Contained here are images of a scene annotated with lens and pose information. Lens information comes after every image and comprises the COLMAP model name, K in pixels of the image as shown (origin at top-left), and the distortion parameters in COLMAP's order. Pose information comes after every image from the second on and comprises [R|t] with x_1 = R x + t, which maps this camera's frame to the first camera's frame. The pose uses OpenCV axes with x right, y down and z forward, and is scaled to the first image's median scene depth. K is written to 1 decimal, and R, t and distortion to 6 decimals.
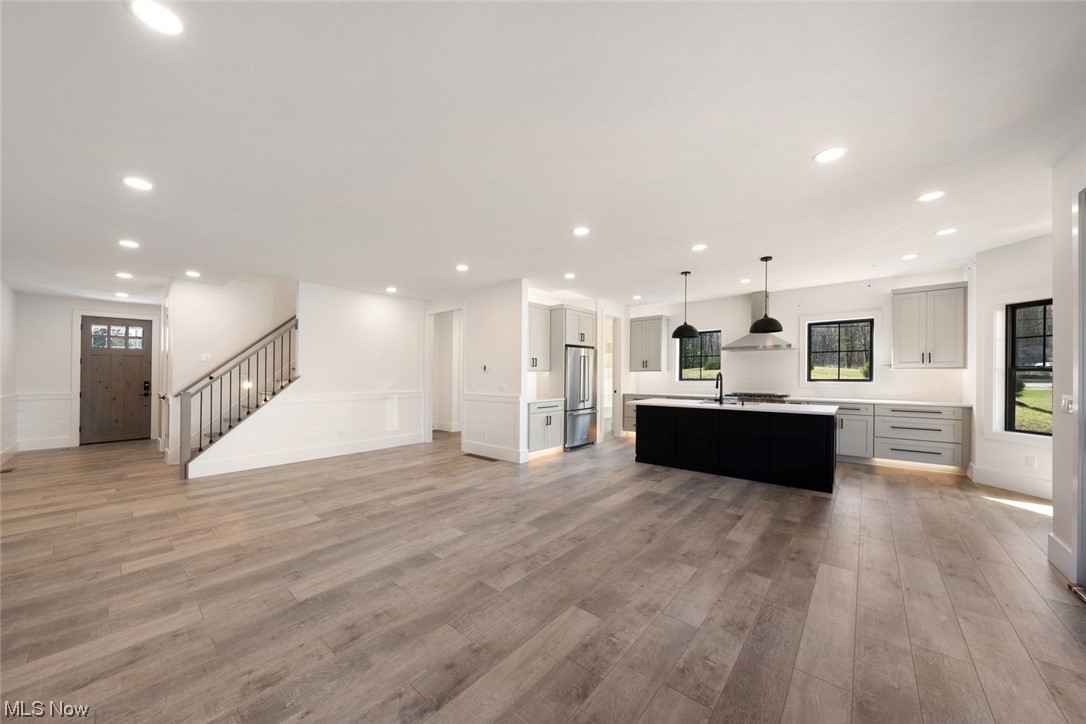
lens RADIAL K [[376.5, 0, 545.8], [0, 376.5, 381.1], [0, 0, 1]] dist [-0.005979, 0.000062]
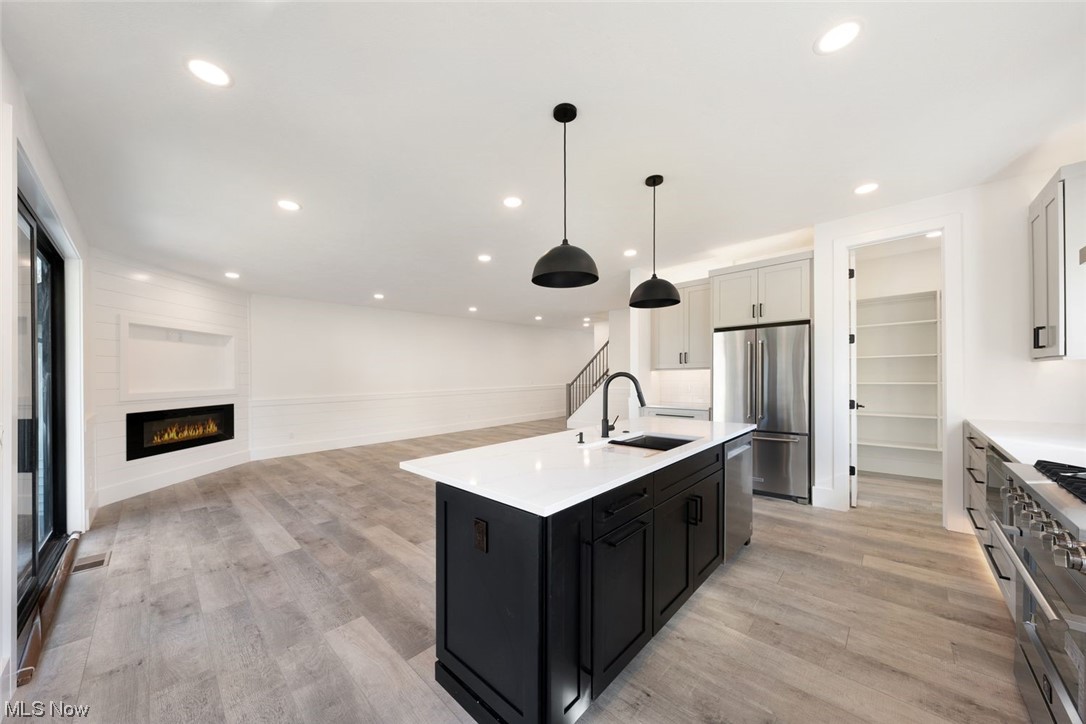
lens RADIAL K [[369.1, 0, 542.6], [0, 369.1, 403.0], [0, 0, 1]] dist [0.000521, 0.000049]
pose [[-0.047657, 0.079524, -0.995693, 1.455287], [-0.003433, 0.996807, 0.079778, -0.037813], [0.998858, 0.007221, -0.047231, 1.455615]]
